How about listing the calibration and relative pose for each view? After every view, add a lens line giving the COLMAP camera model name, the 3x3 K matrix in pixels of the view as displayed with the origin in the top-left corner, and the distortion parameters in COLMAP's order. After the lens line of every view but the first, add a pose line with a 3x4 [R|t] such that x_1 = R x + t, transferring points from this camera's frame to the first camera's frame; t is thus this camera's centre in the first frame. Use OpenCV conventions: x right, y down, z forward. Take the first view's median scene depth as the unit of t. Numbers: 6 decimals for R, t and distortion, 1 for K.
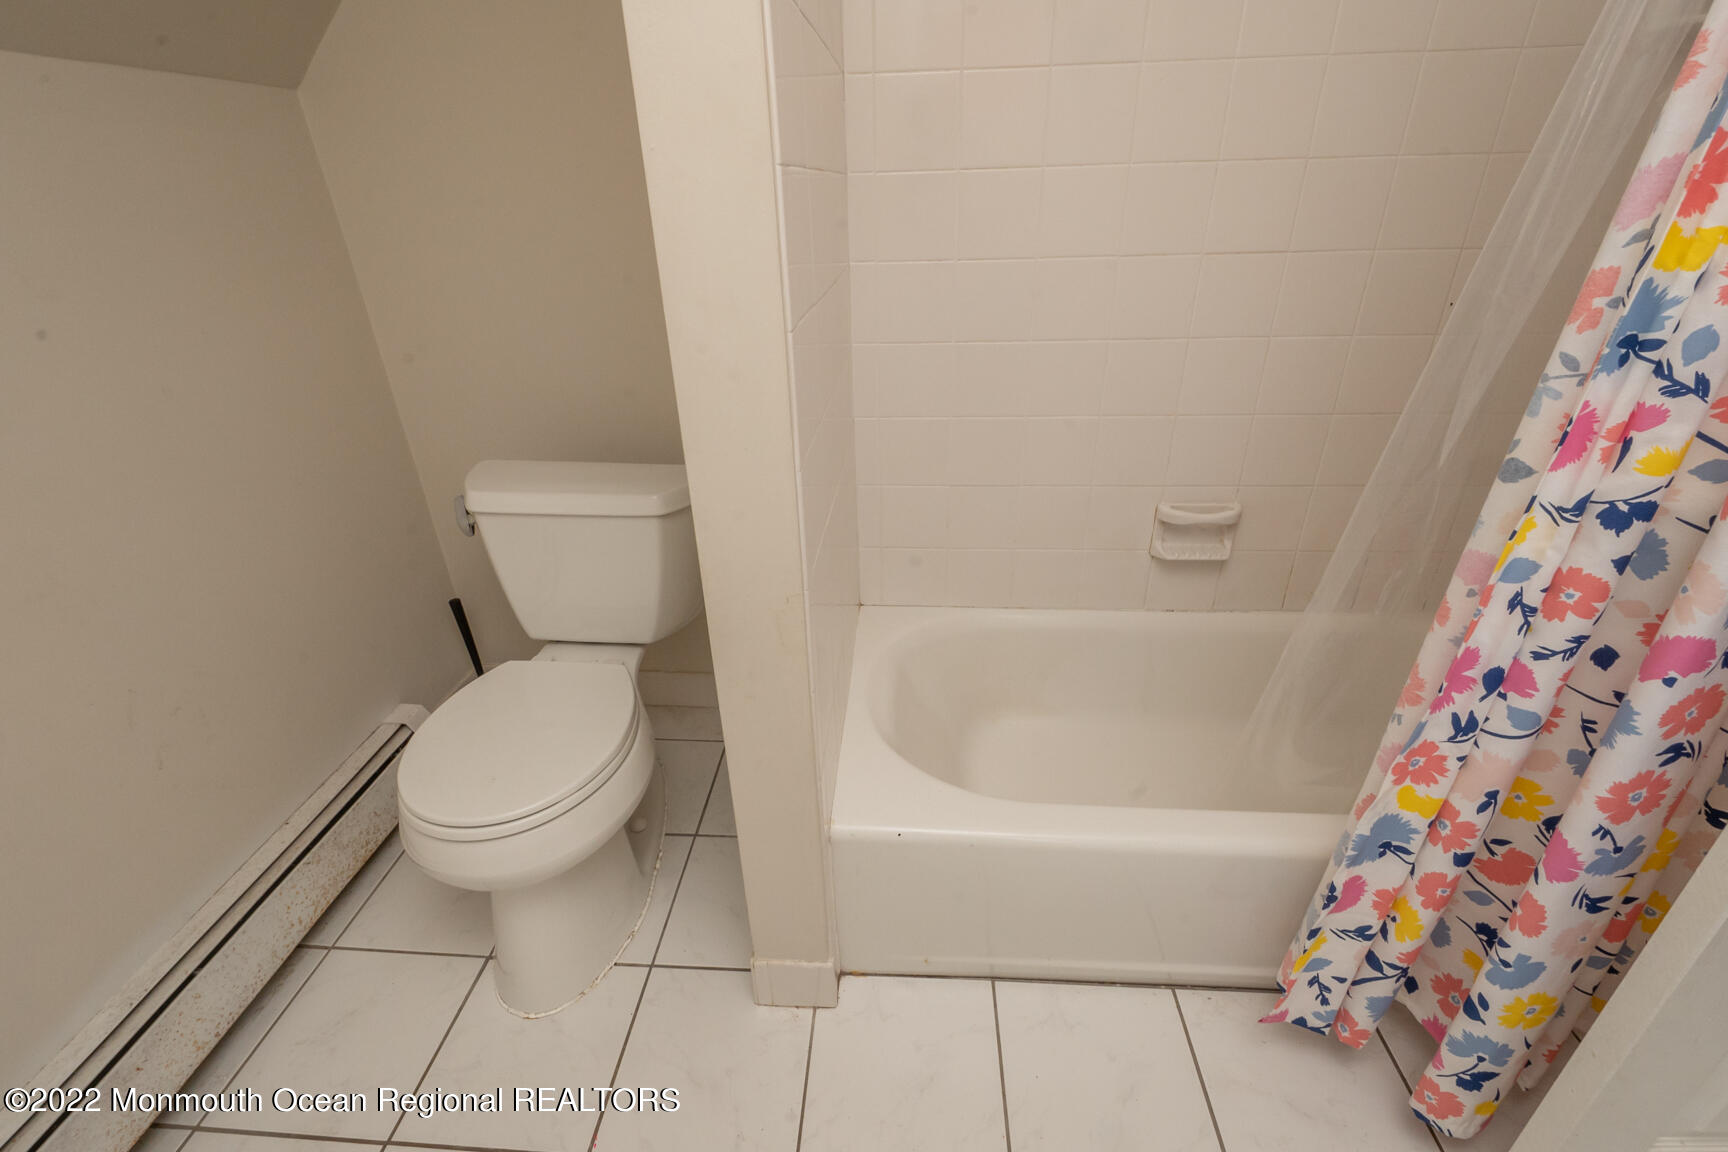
lens RADIAL K [[757.9, 0, 857.8], [0, 757.9, 589.4], [0, 0, 1]] dist [0.000533, -0.006776]
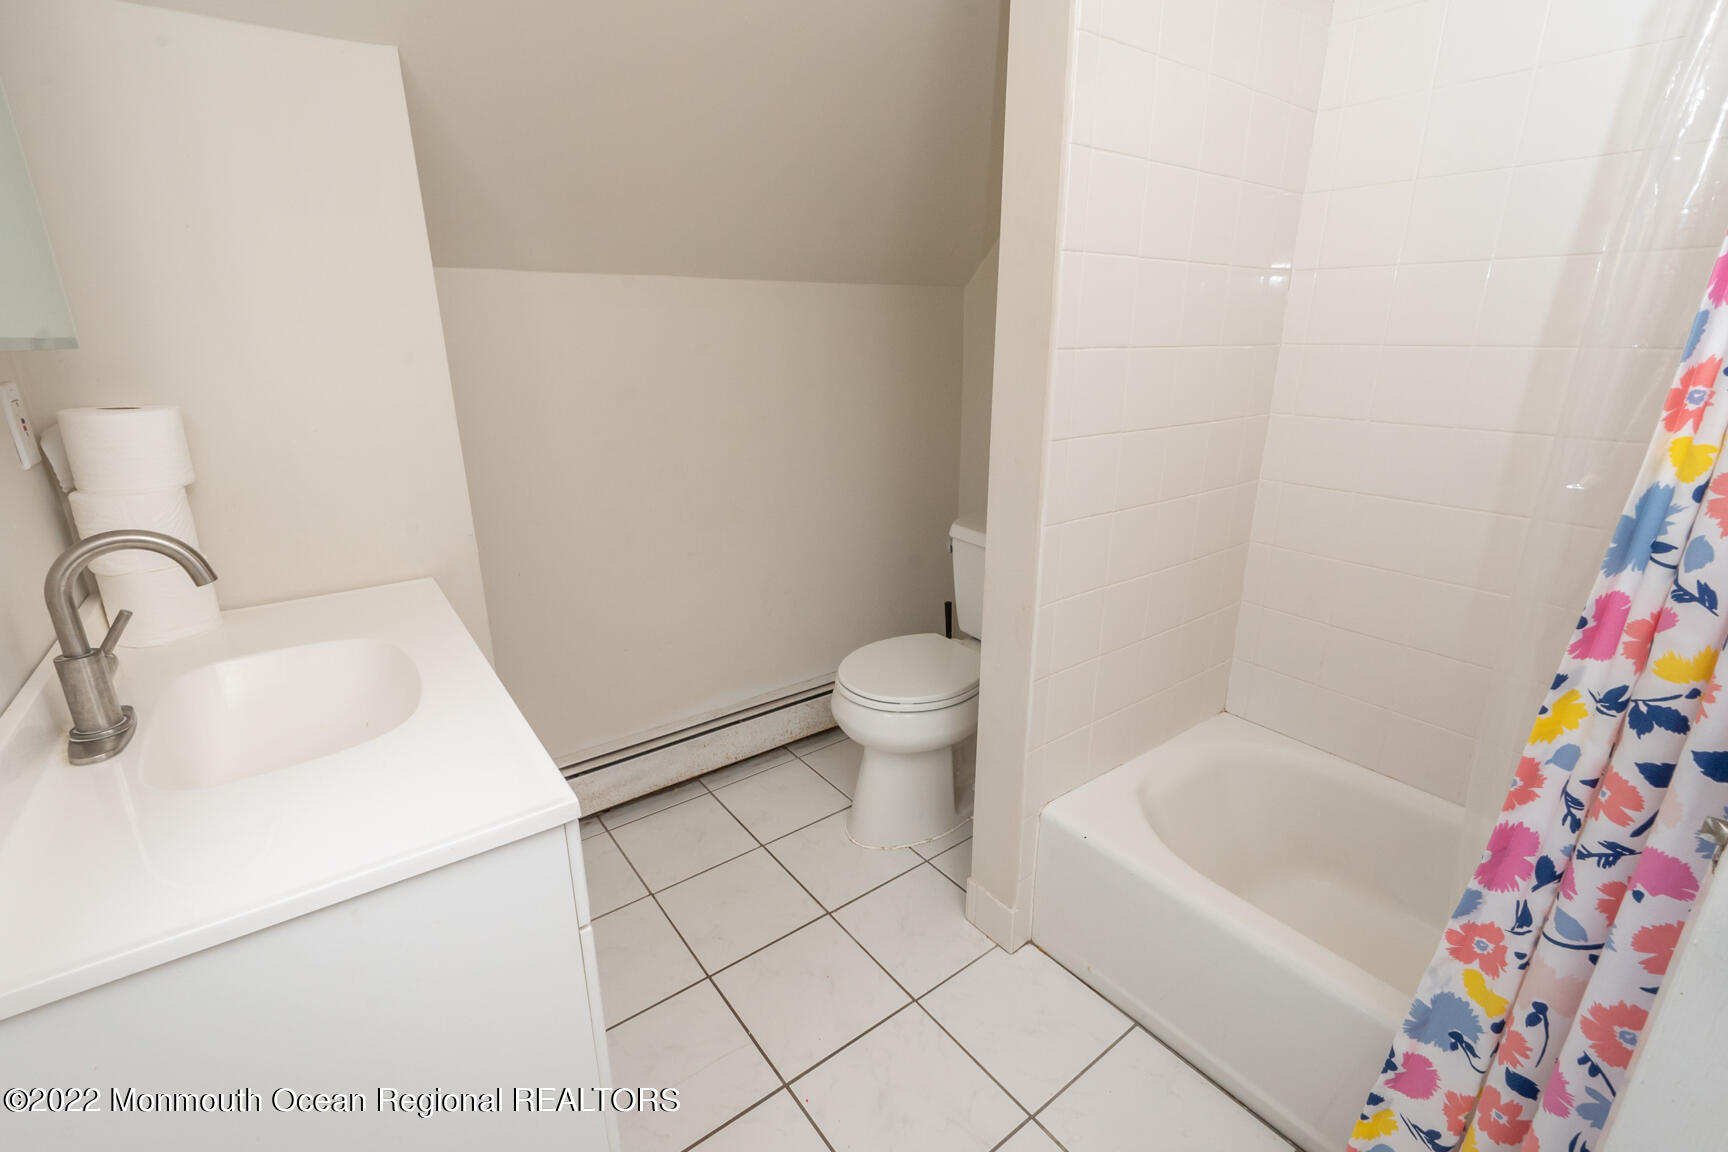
lens RADIAL K [[757.9, 0, 857.8], [0, 757.9, 589.4], [0, 0, 1]] dist [0.000533, -0.006776]
pose [[0.655081, 0.261778, -0.708760, 0.937802], [-0.364261, 0.931268, 0.007287, 0.106719], [0.661953, 0.253400, 0.705412, -0.389195]]
